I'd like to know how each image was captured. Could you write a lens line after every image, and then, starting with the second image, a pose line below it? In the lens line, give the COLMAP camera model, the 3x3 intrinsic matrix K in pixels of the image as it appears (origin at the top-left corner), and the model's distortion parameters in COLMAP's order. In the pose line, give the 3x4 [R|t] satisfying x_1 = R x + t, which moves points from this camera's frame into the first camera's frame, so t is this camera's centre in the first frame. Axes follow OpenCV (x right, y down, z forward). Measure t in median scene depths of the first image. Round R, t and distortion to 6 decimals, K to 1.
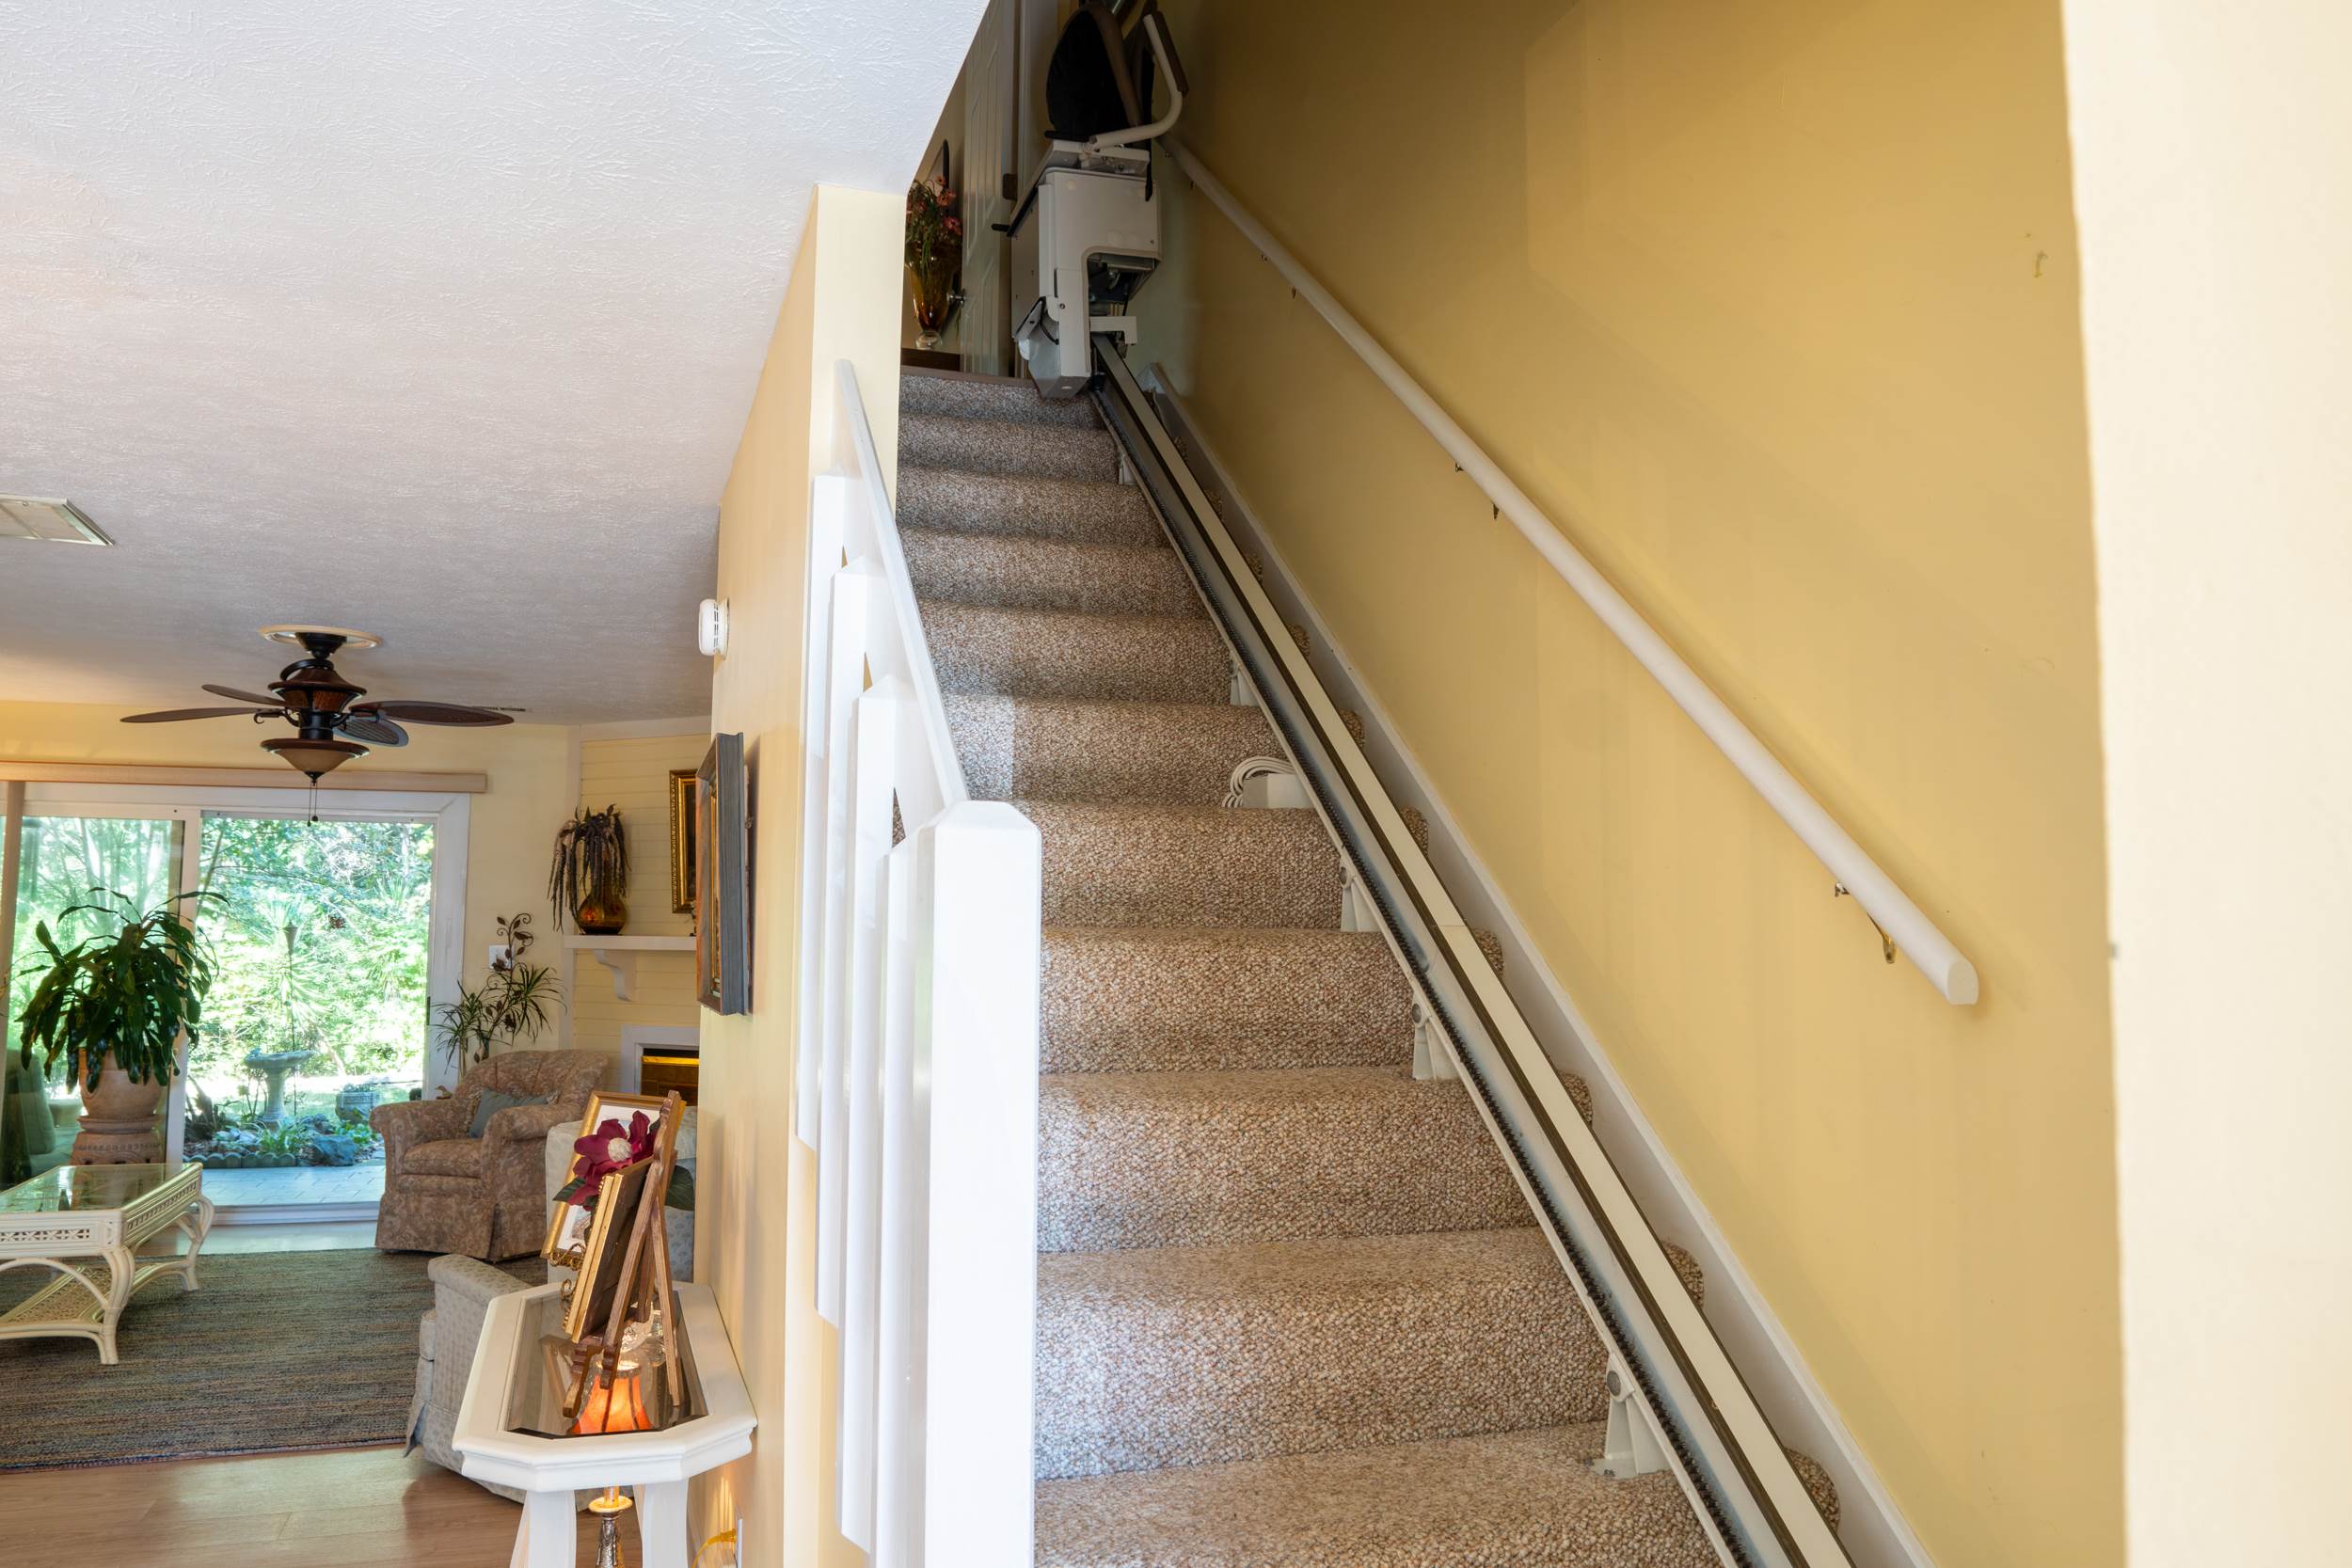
lens RADIAL K [[1682.3, 0, 1181.4], [0, 1682.3, 787.1], [0, 0, 1]] dist [-0.070386, 0.038287]
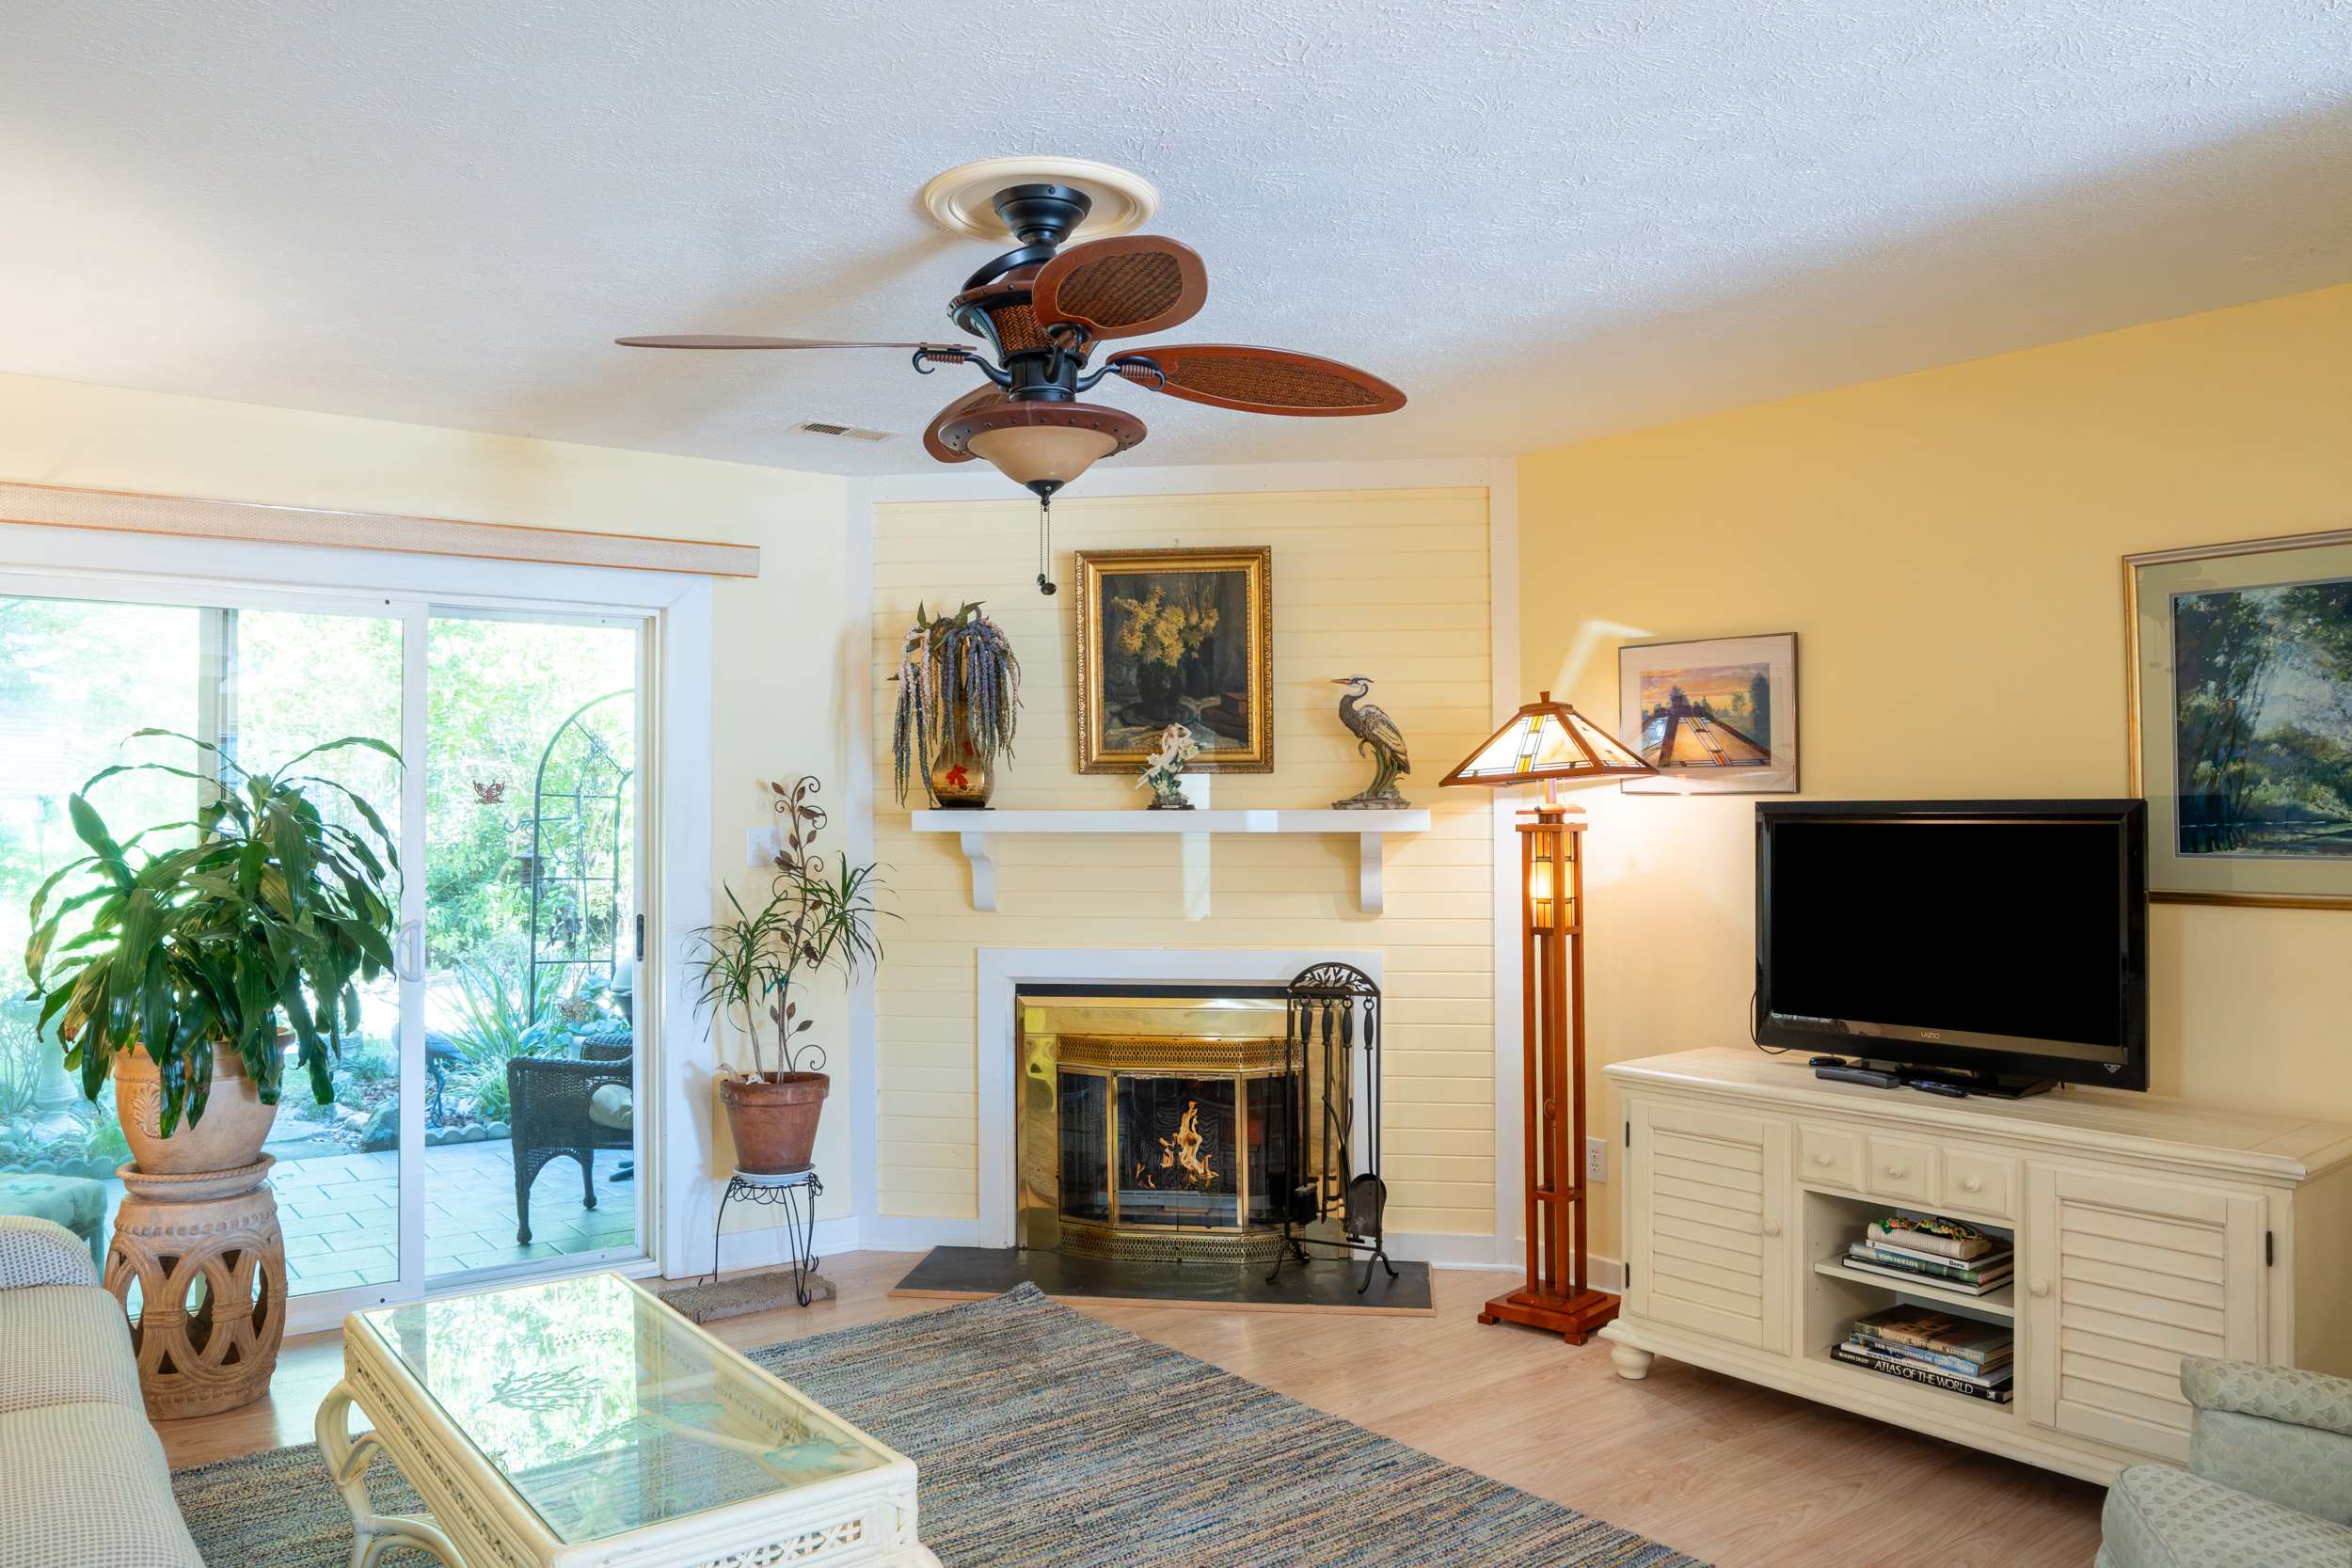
lens RADIAL K [[1682.3, 0, 1179.2], [0, 1682.3, 783.5], [0, 0, 1]] dist [-0.070386, 0.038287]
pose [[0.953485, -0.003692, 0.301418, -0.459757], [-0.019958, 0.996958, 0.075348, 0.029670], [-0.300779, -0.077859, 0.950510, 0.374766]]
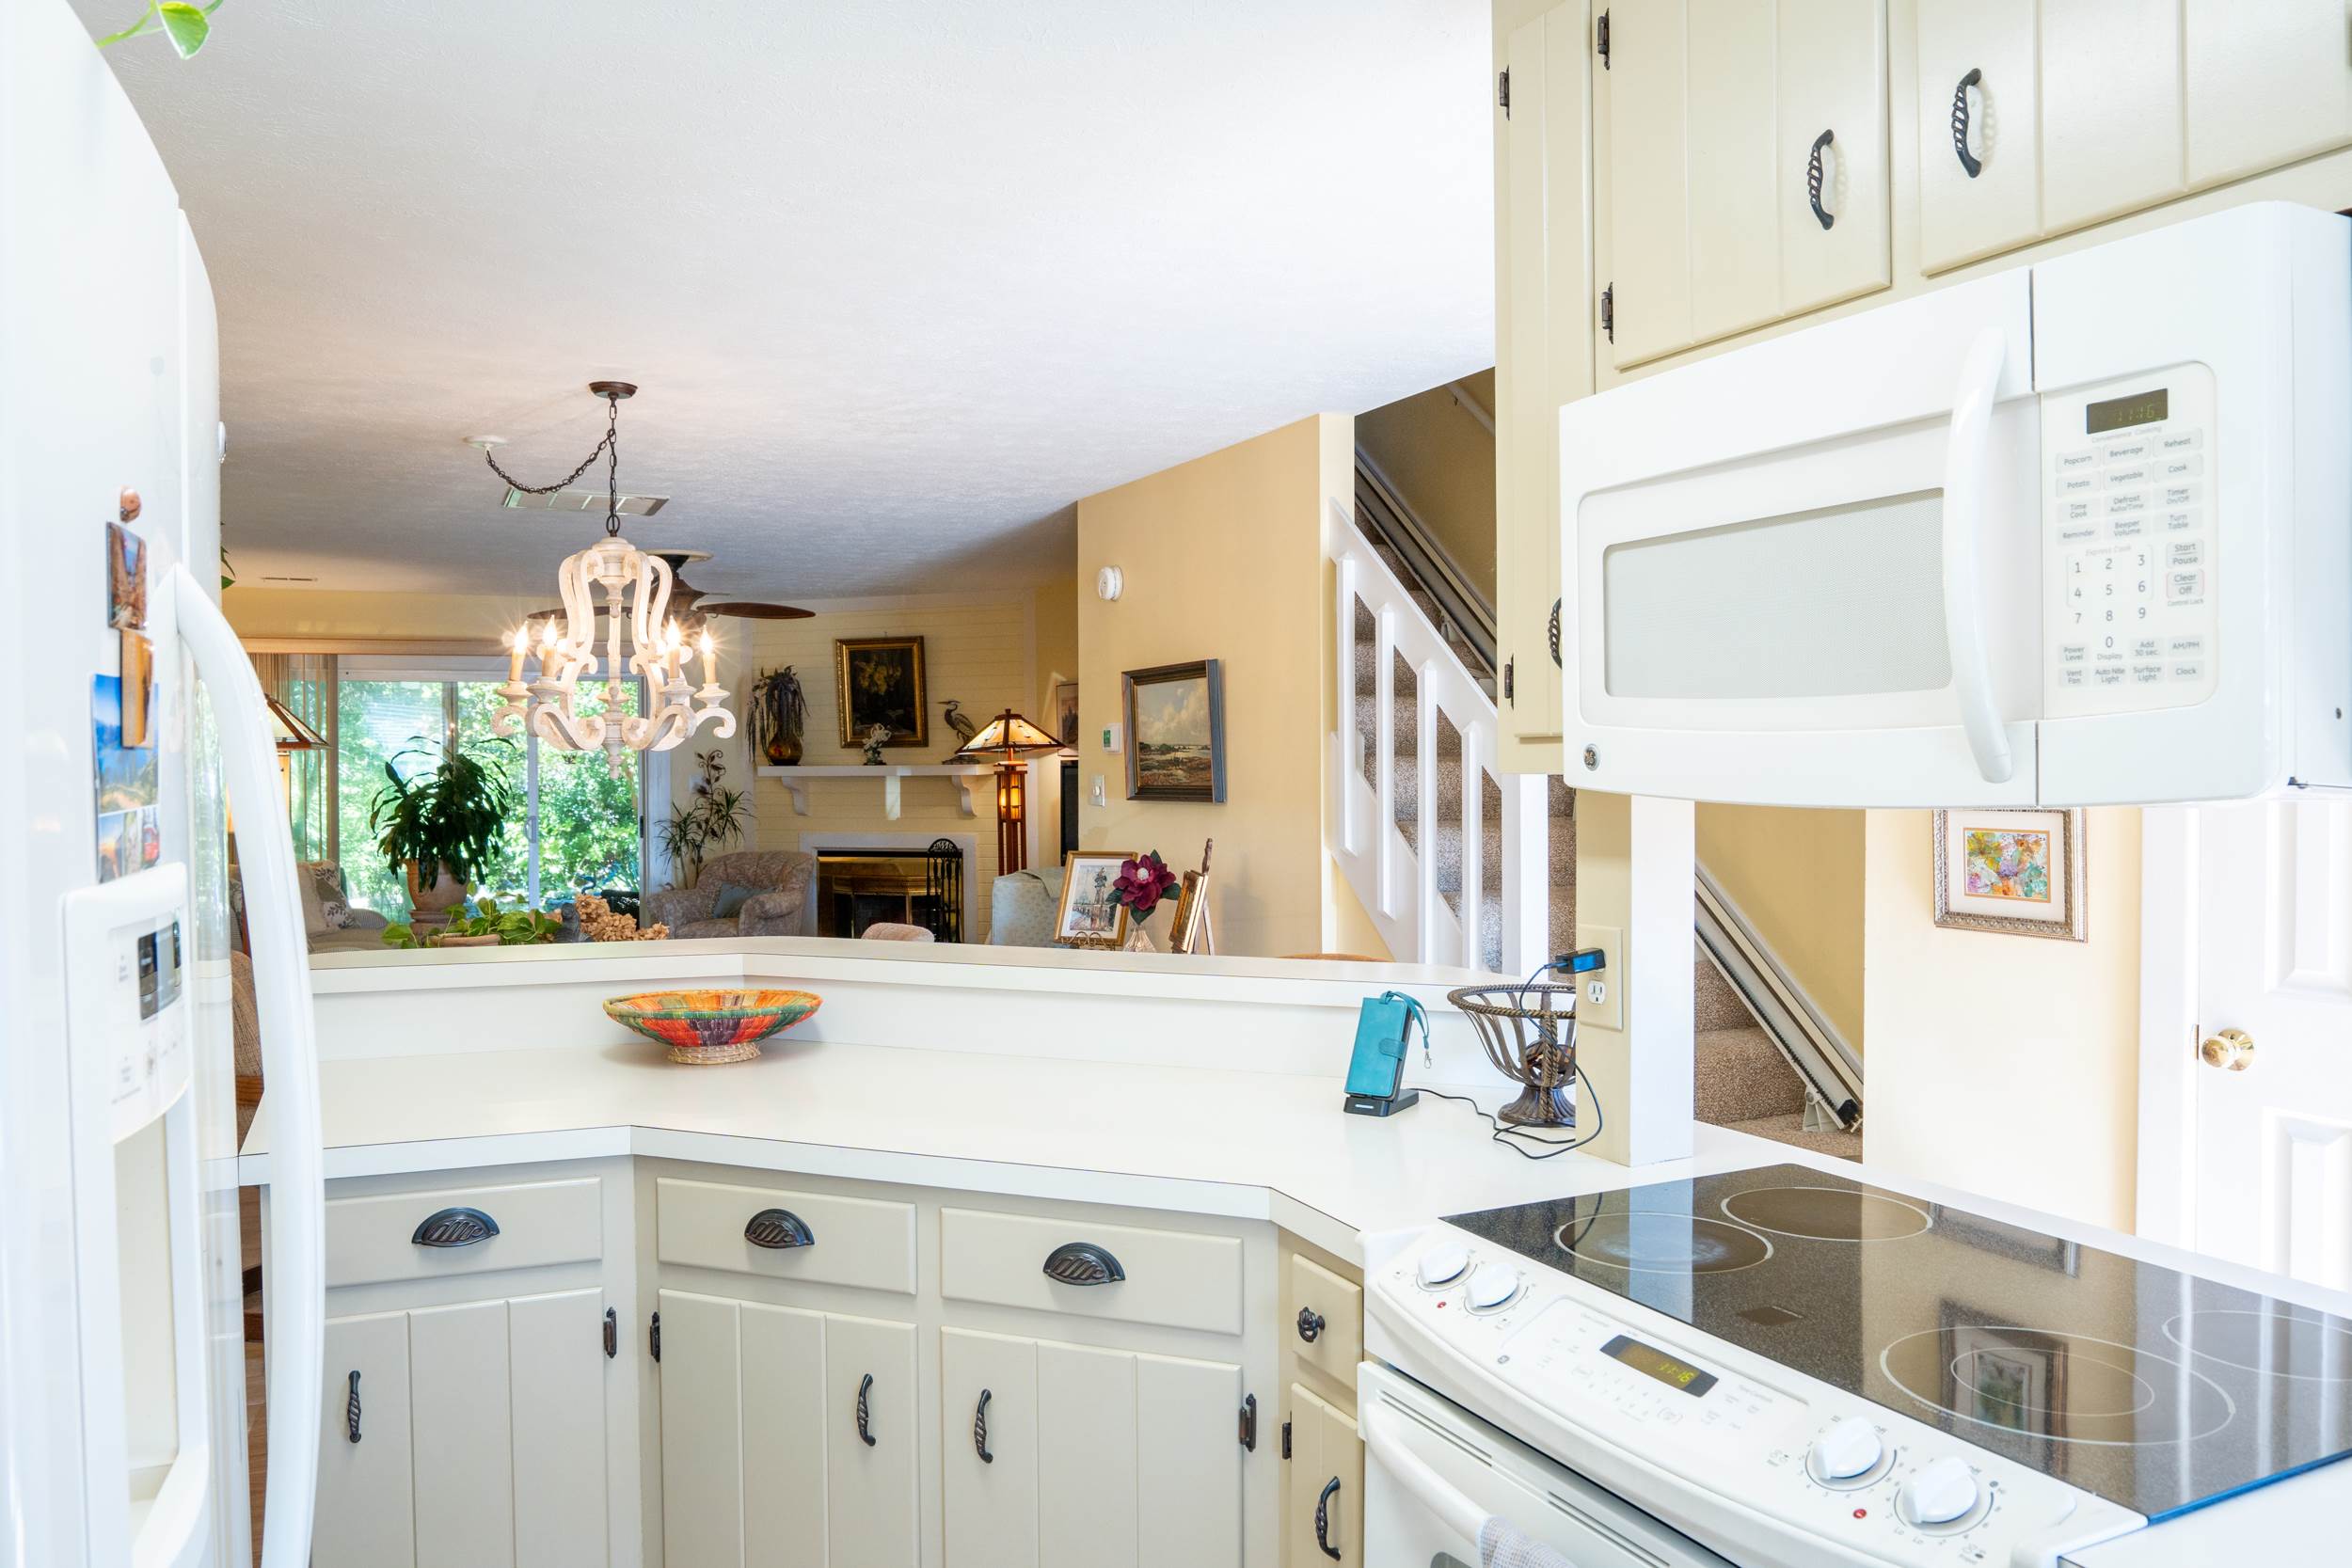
lens RADIAL K [[1682.3, 0, 1168.9], [0, 1682.3, 779.1], [0, 0, 1]] dist [-0.070386, 0.038287]
pose [[0.994096, -0.014283, 0.107562, -0.189506], [0.003348, 0.994864, 0.101166, -0.032498], [-0.108454, -0.100209, 0.989038, -0.331073]]
